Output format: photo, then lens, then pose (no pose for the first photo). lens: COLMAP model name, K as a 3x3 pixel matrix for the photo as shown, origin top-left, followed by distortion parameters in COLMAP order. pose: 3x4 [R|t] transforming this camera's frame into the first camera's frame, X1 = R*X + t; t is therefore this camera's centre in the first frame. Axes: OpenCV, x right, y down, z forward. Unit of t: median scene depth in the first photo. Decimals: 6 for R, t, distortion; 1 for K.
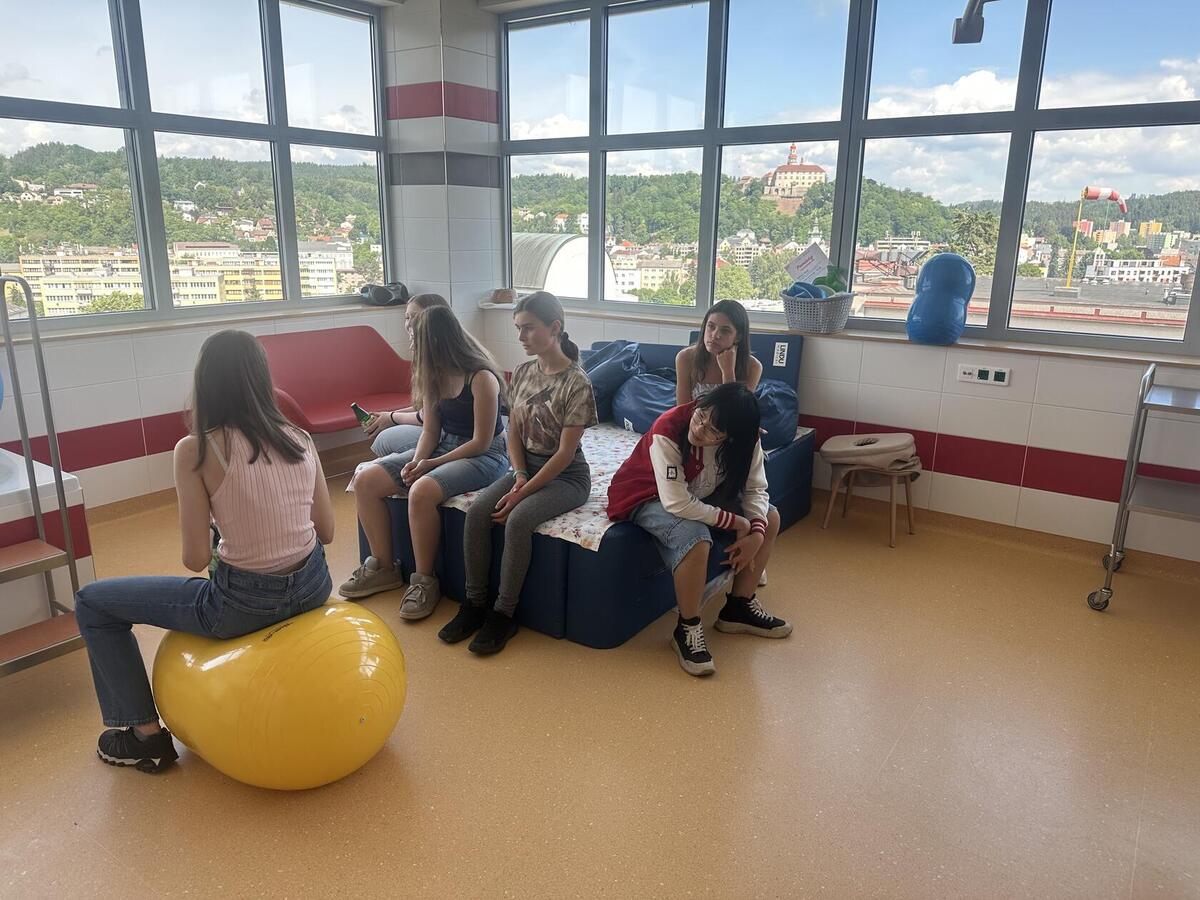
lens RADIAL K [[847.0, 0, 600.0], [0, 847.0, 450.0], [0, 0, 1]] dist [0.097632, -0.102669]
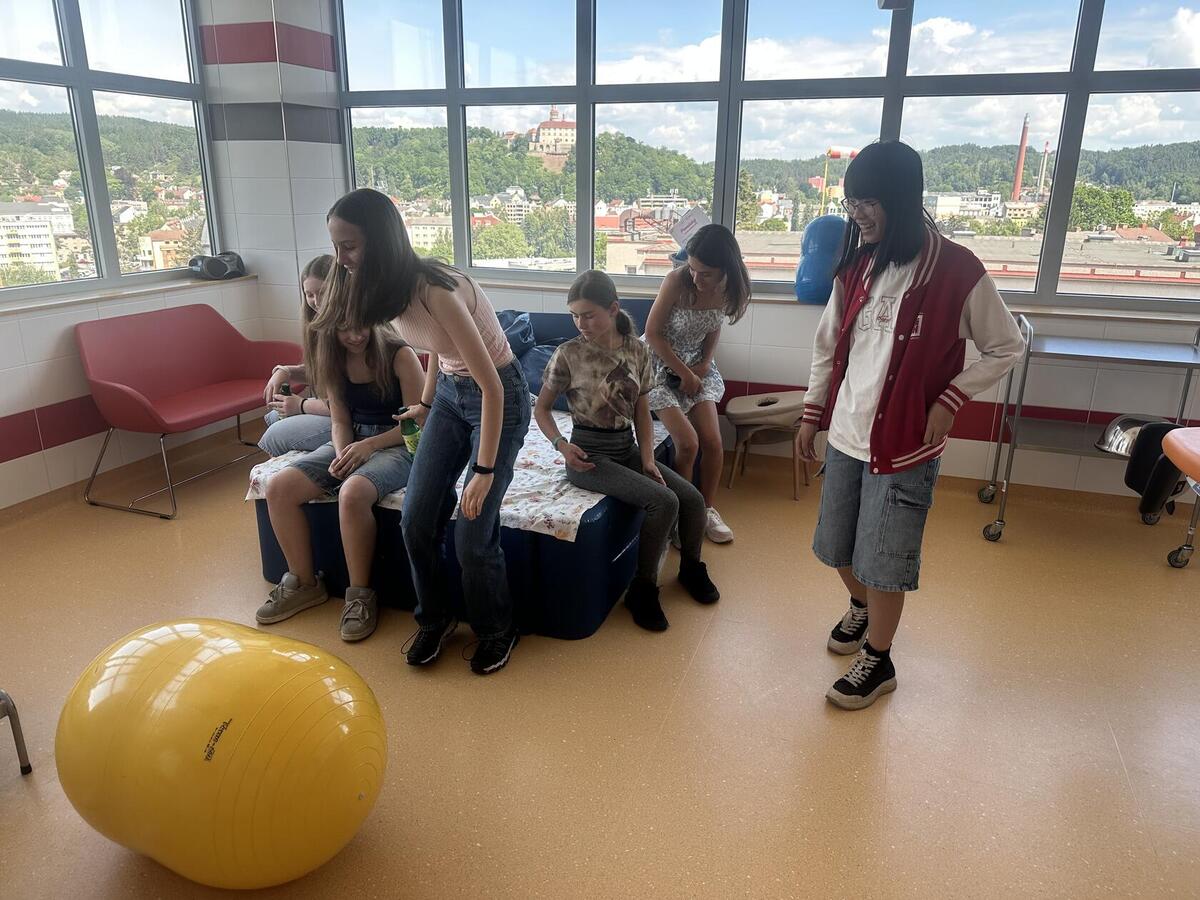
lens RADIAL K [[847.0, 0, 600.0], [0, 847.0, 450.0], [0, 0, 1]] dist [0.097632, -0.102669]
pose [[0.966727, -0.082815, 0.242033, -0.115266], [0.071566, 0.995923, 0.054921, -0.018328], [-0.245595, -0.035772, 0.968712, 0.048752]]
